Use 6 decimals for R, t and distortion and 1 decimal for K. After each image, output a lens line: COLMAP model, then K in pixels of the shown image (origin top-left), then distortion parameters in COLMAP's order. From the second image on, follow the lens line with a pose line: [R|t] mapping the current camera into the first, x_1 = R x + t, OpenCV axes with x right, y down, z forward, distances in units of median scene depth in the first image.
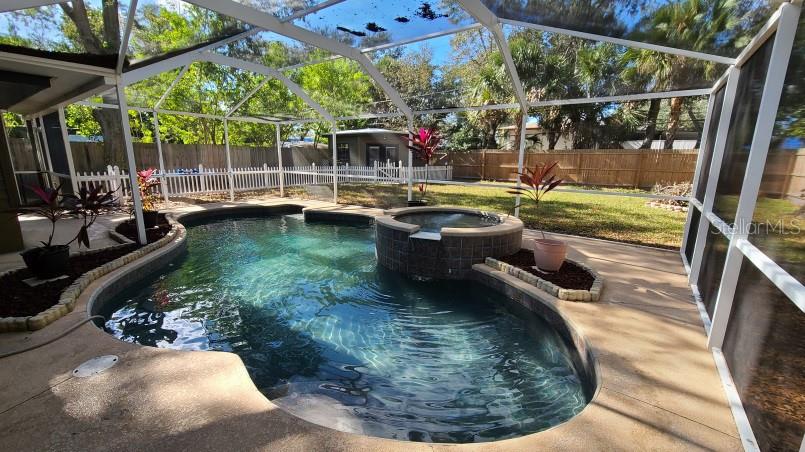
lens RADIAL K [[330.2, 0, 401.2], [0, 330.2, 225.4], [0, 0, 1]] dist [-0.000466, -0.000301]
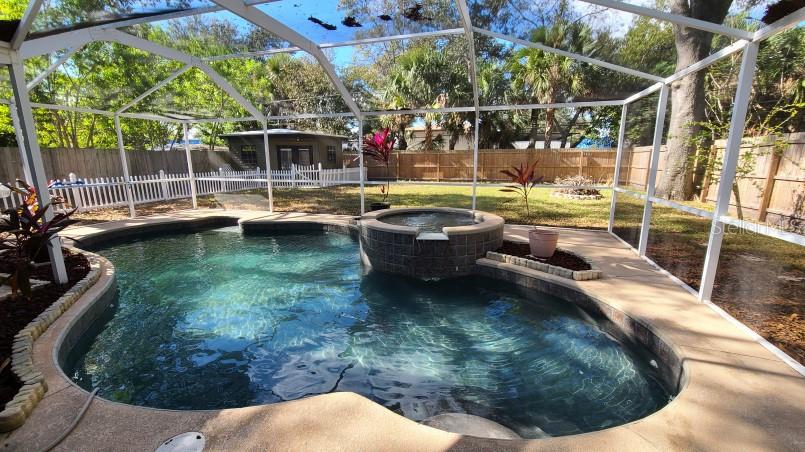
lens RADIAL K [[330.2, 0, 400.9], [0, 330.2, 224.8], [0, 0, 1]] dist [-0.000466, -0.000301]
pose [[0.948640, -0.079836, 0.306118, -0.150584], [0.081596, 0.996640, 0.007061, -0.008965], [-0.305653, 0.018279, 0.951967, 0.035477]]
